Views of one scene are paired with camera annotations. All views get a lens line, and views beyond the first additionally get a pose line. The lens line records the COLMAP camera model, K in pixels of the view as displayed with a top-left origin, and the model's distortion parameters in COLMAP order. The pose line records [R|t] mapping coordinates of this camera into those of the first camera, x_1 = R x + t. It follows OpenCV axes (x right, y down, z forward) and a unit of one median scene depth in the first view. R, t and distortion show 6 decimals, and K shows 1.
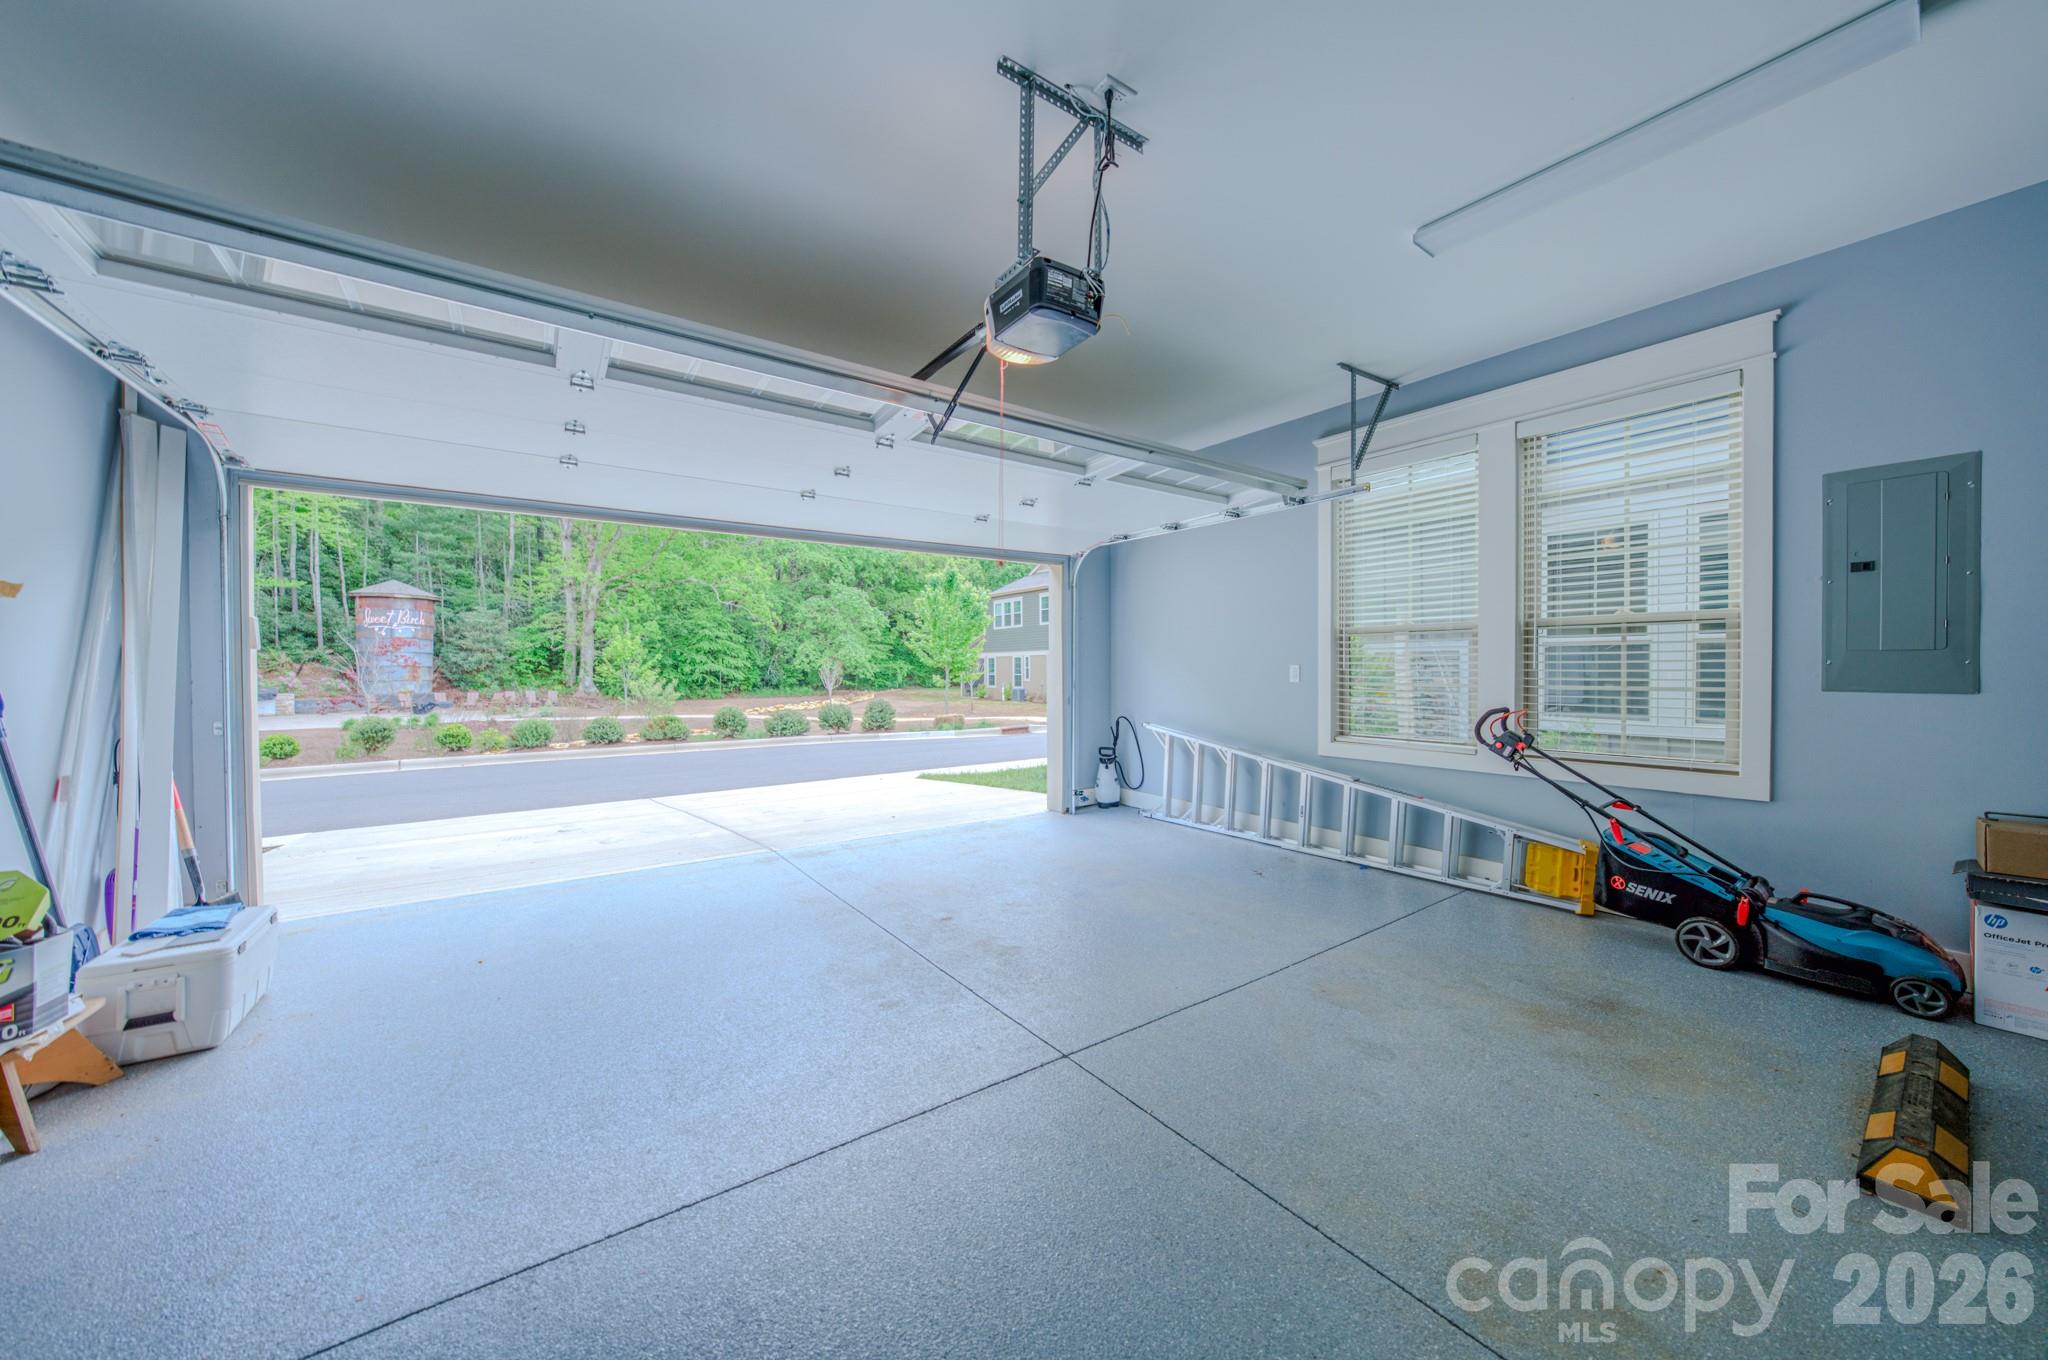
lens RADIAL K [[706.4, 0, 1026.7], [0, 706.4, 682.8], [0, 0, 1]] dist [-0.023195, 0.002205]
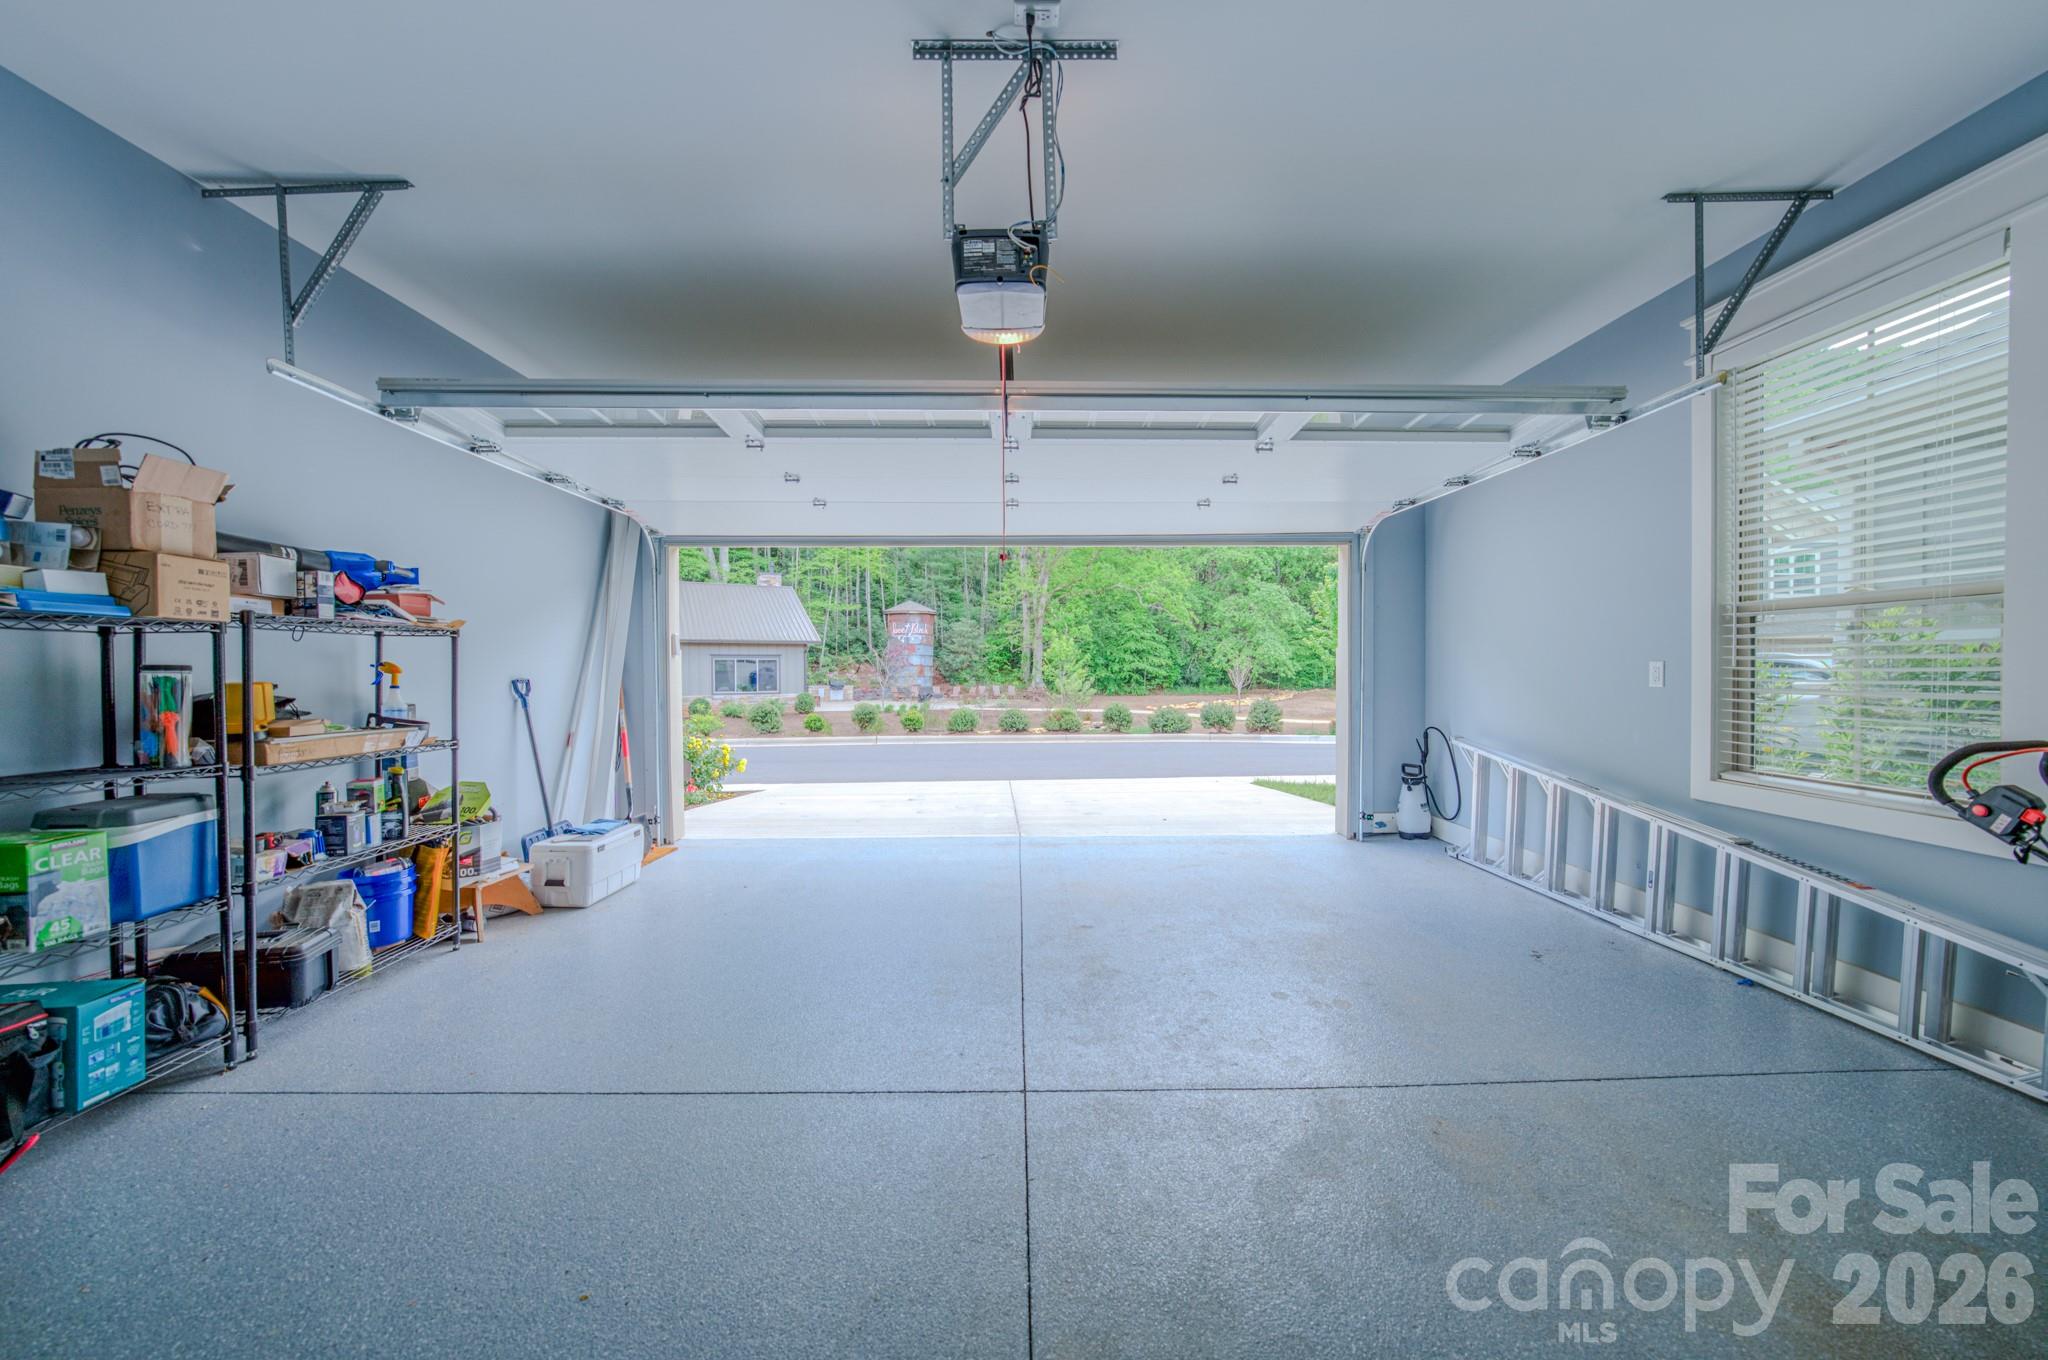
lens RADIAL K [[706.4, 0, 1024.3], [0, 706.4, 682.5], [0, 0, 1]] dist [-0.023195, 0.002205]
pose [[0.823159, 0.010841, -0.567707, 0.205595], [-0.009896, 0.999940, 0.004746, -0.001867], [0.567724, 0.001711, 0.823217, 0.089584]]
